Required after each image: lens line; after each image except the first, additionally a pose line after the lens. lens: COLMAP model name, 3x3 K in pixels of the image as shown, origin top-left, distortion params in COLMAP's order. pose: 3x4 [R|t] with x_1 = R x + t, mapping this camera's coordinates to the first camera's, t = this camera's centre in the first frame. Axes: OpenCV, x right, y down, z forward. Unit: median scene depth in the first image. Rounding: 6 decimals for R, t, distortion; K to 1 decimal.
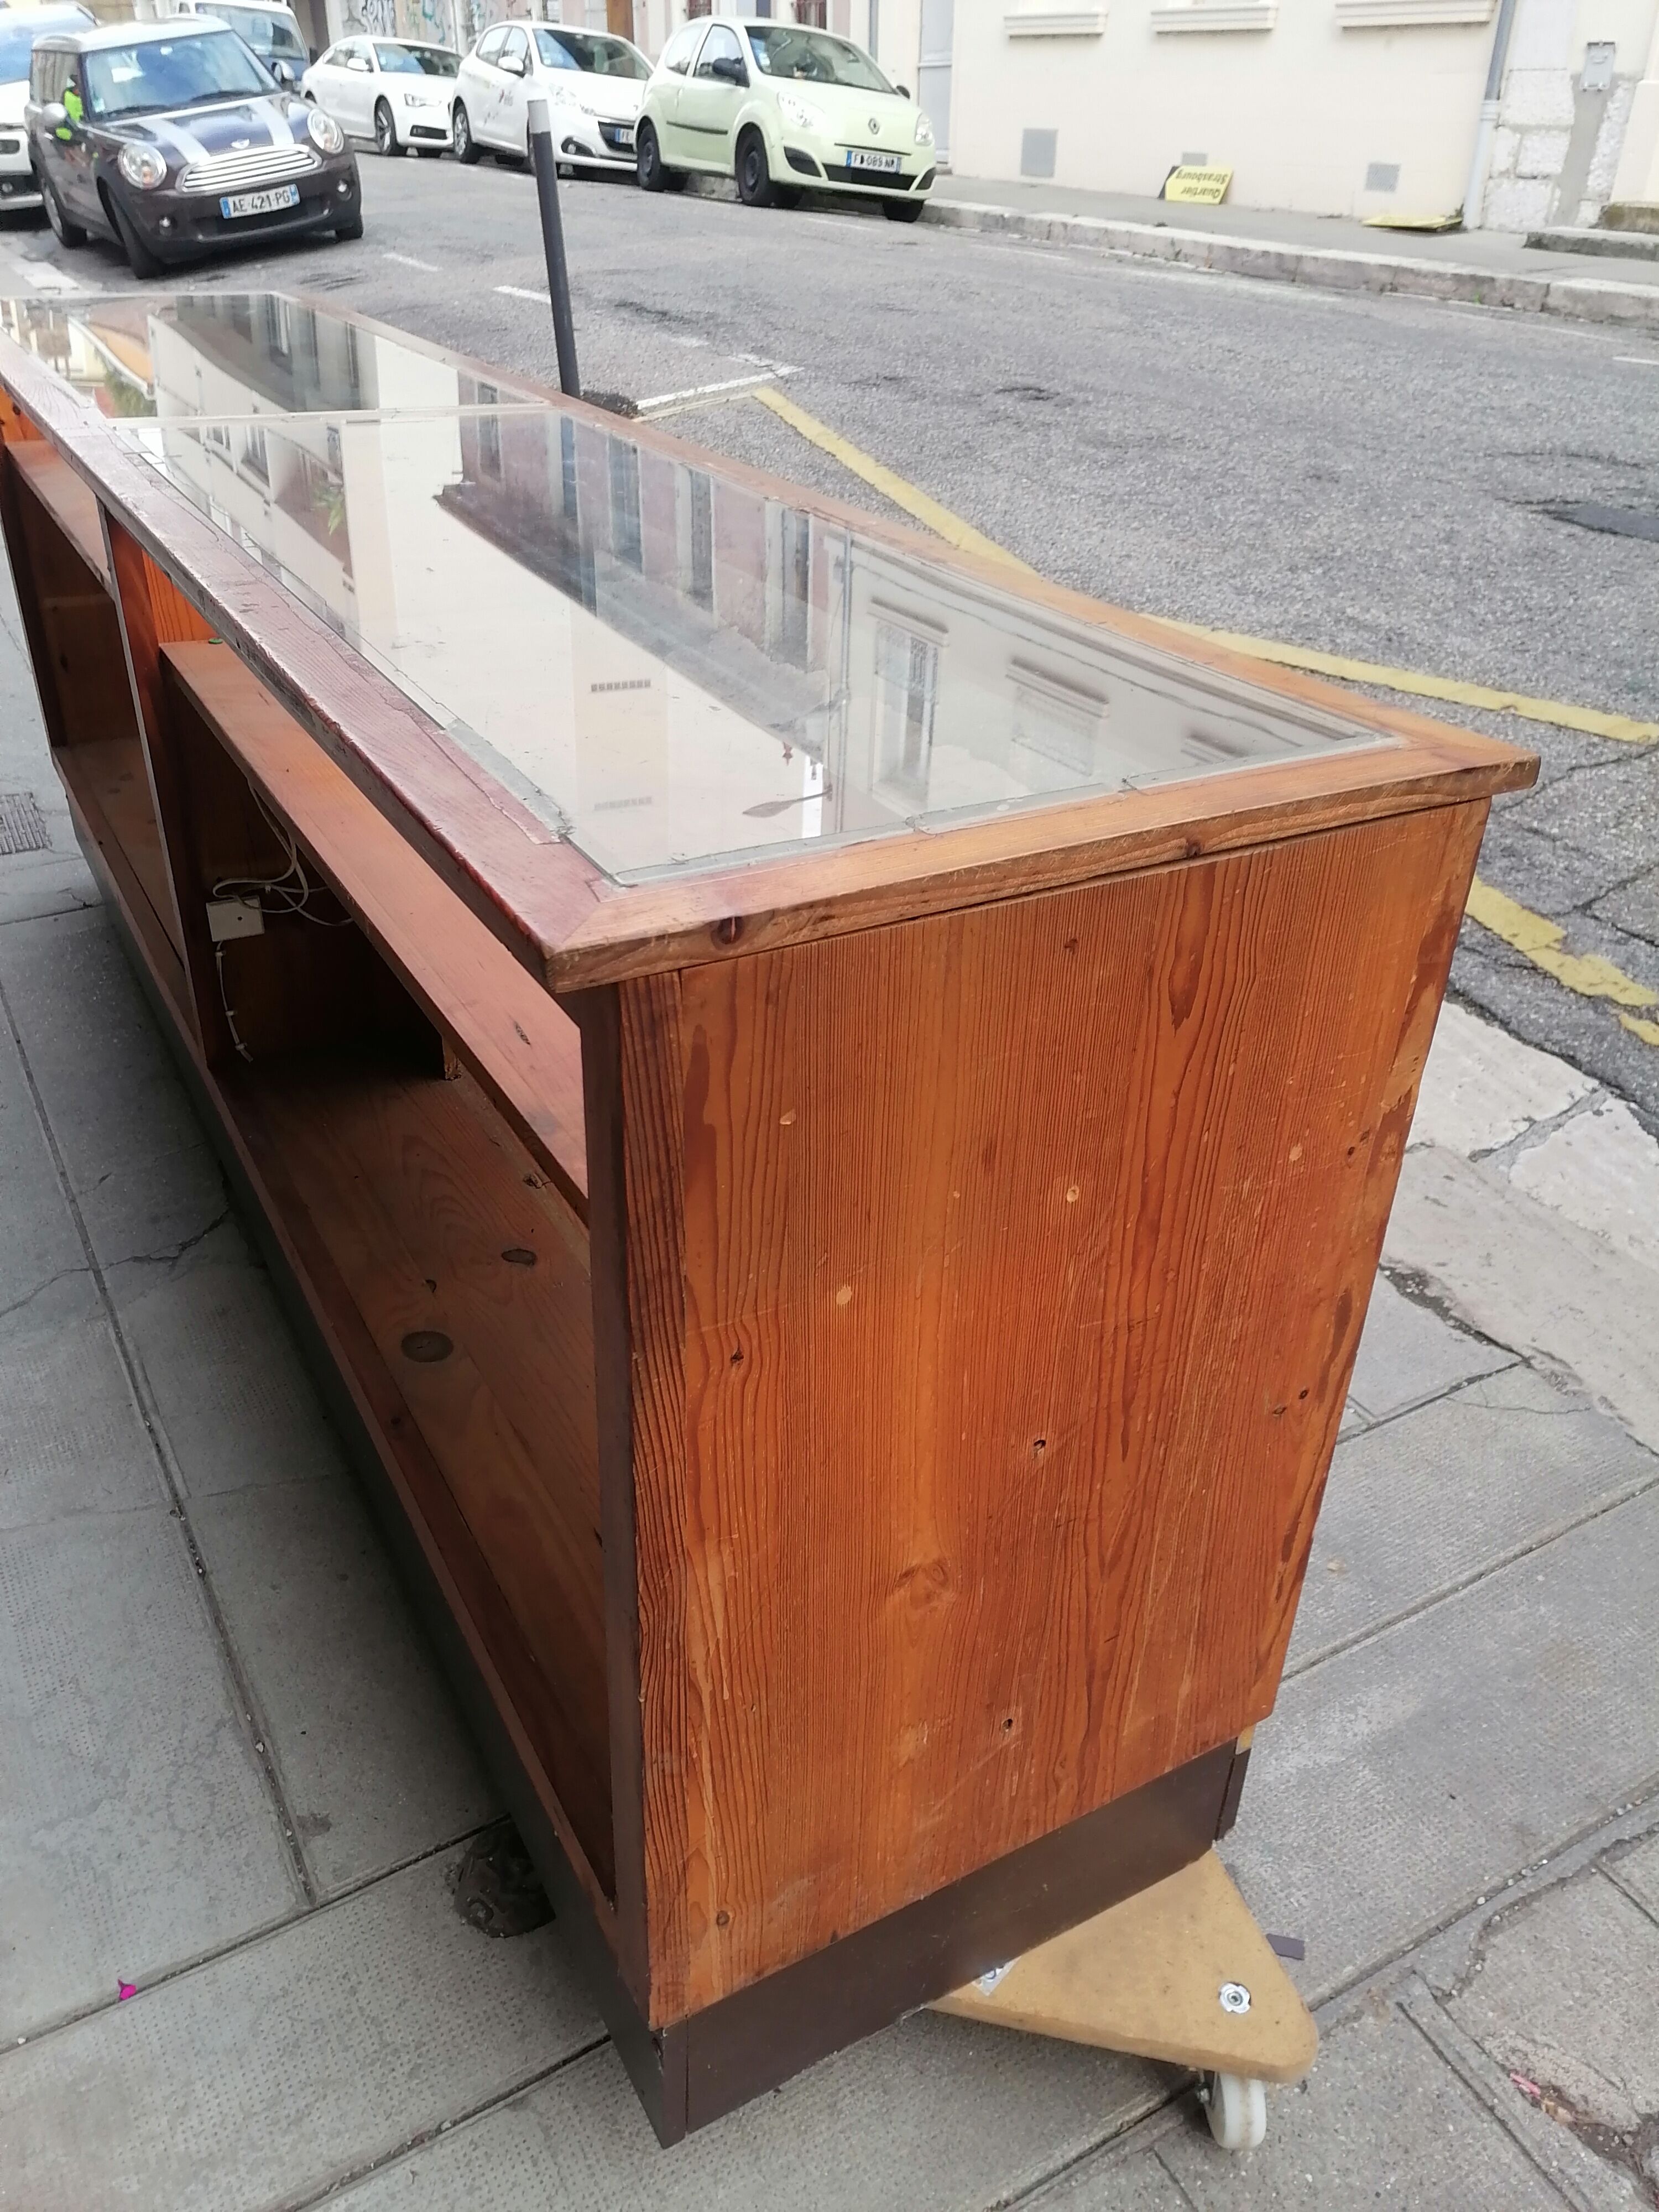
lens RADIAL K [[1650.0, 0, 829.5], [0, 1650.0, 1106.0], [0, 0, 1]] dist [0.037285, 0.000169]
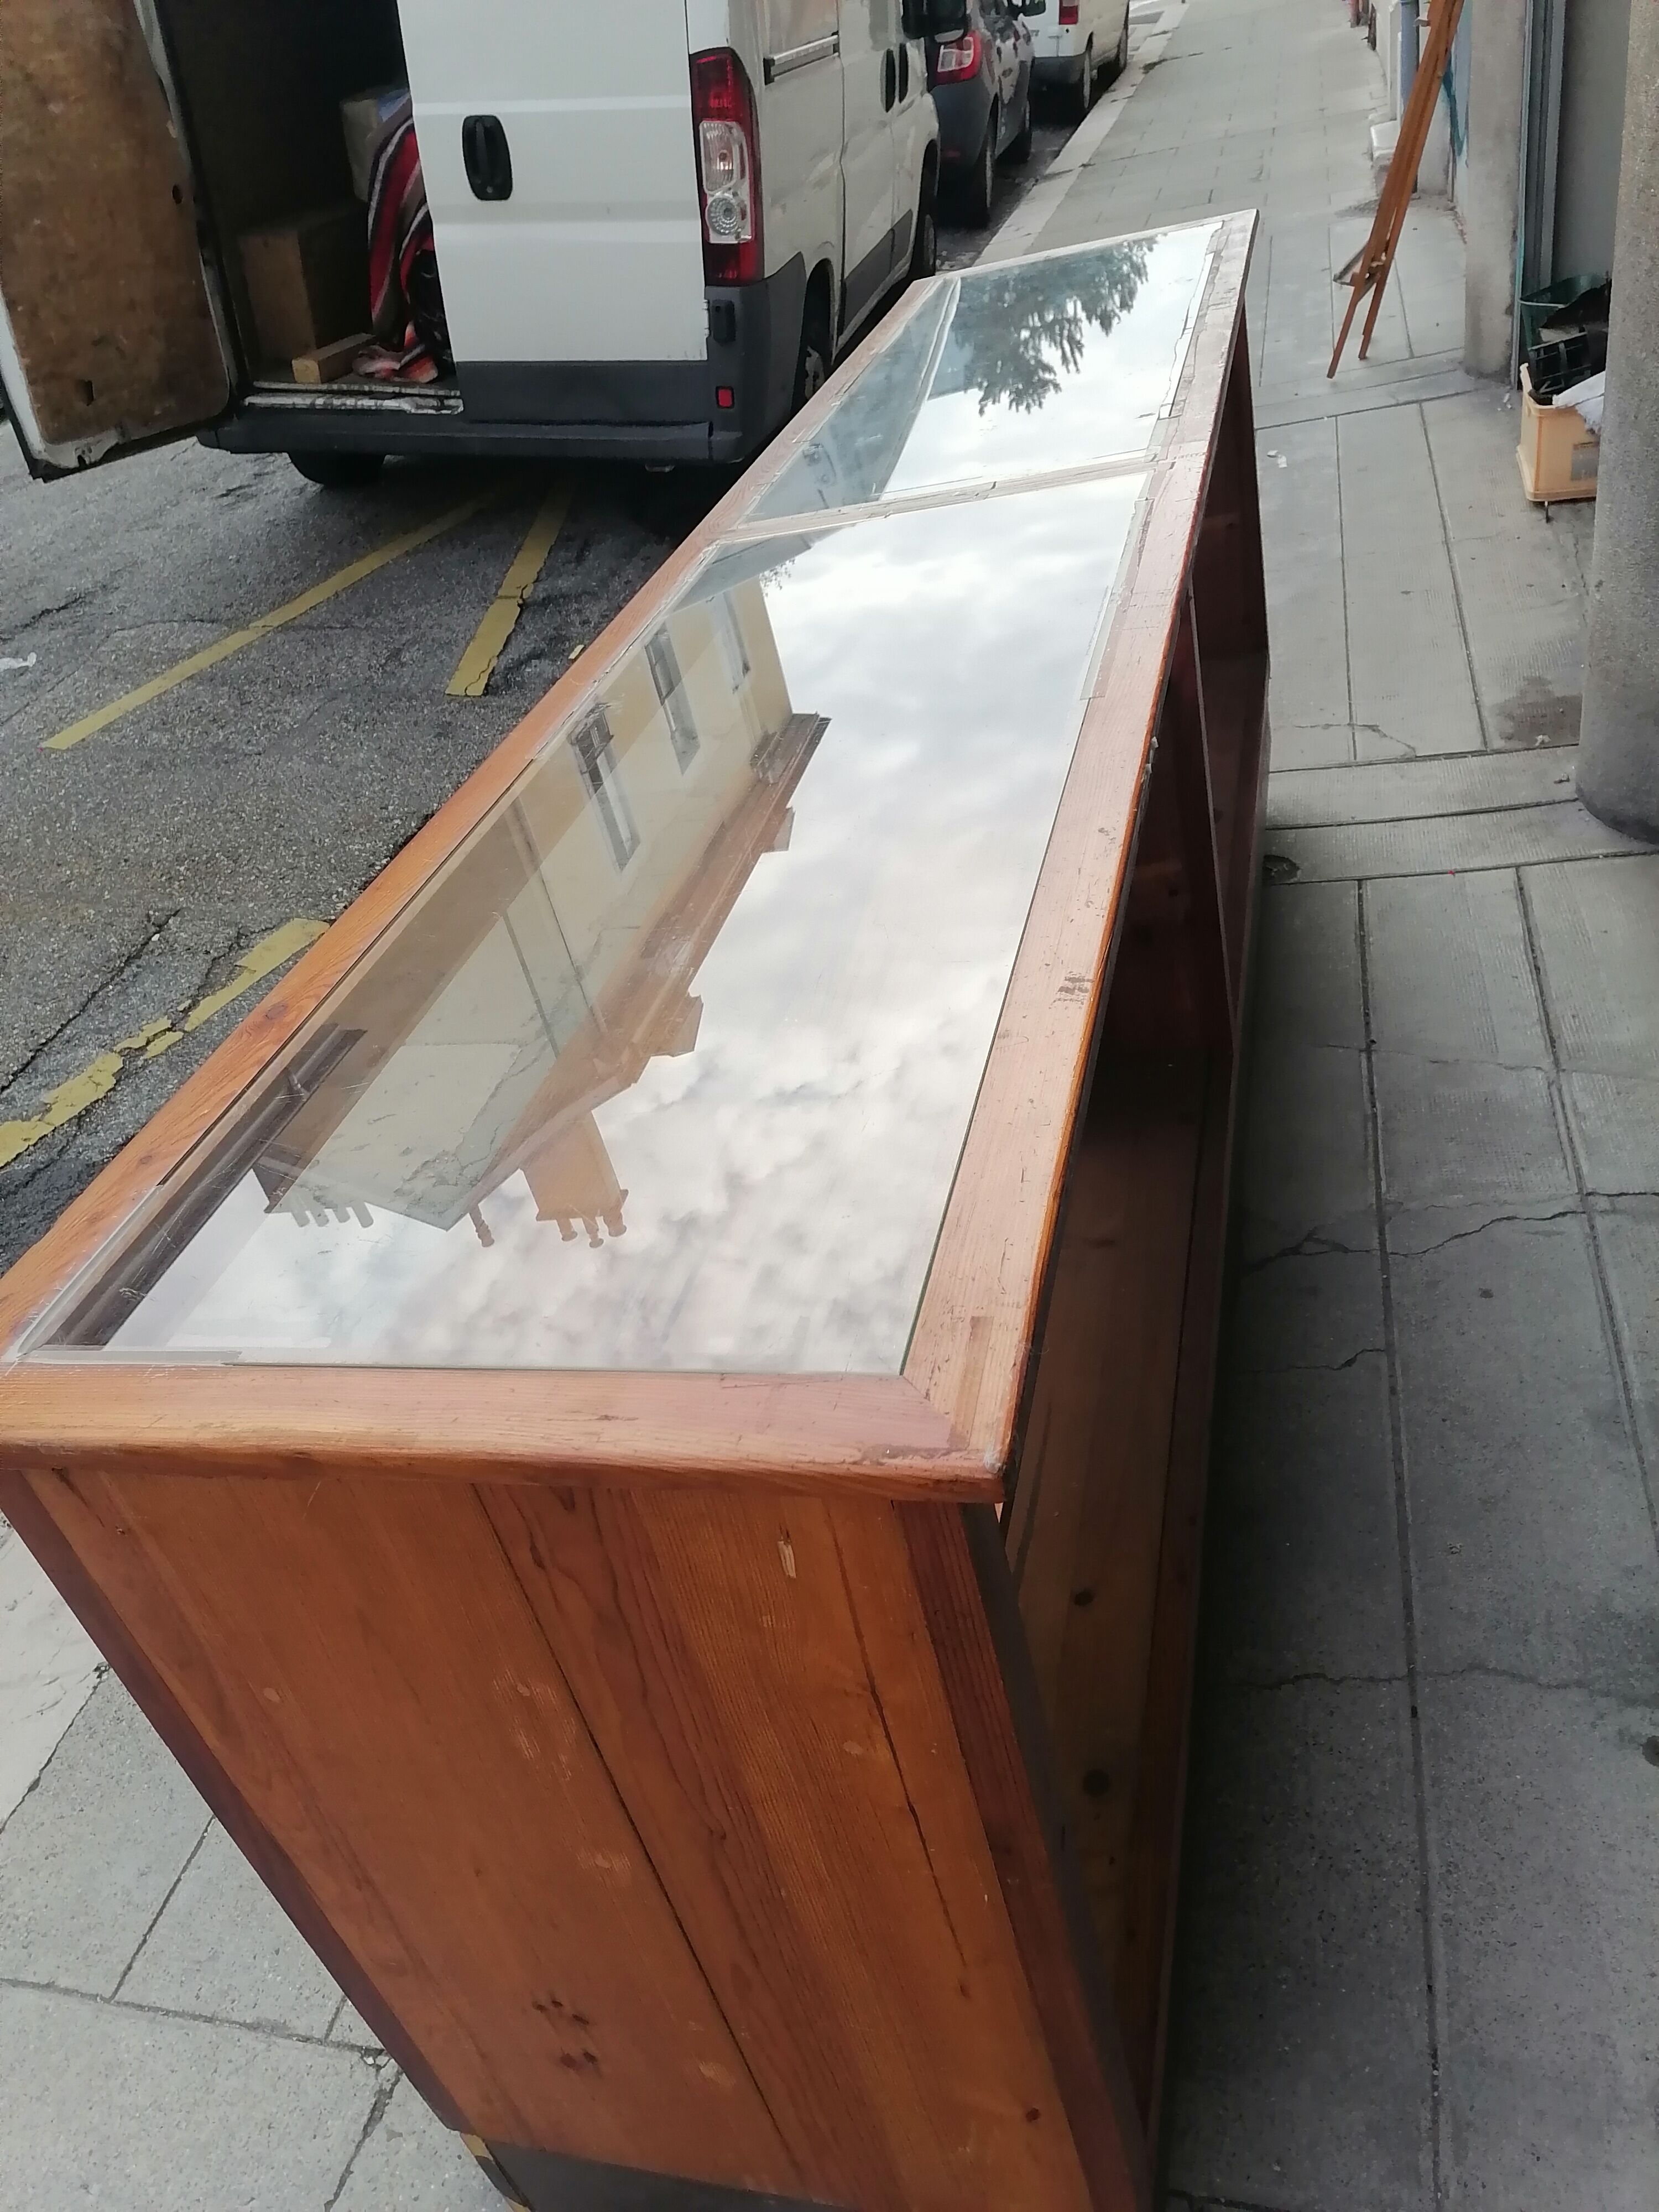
lens RADIAL K [[1650.0, 0, 829.5], [0, 1650.0, 1106.0], [0, 0, 1]] dist [0.037285, 0.000169]
pose [[-0.719511, -0.285716, 0.632986, -0.799263], [0.500781, 0.418043, 0.757930, -0.867943], [-0.481168, 0.862326, -0.157705, 1.220140]]
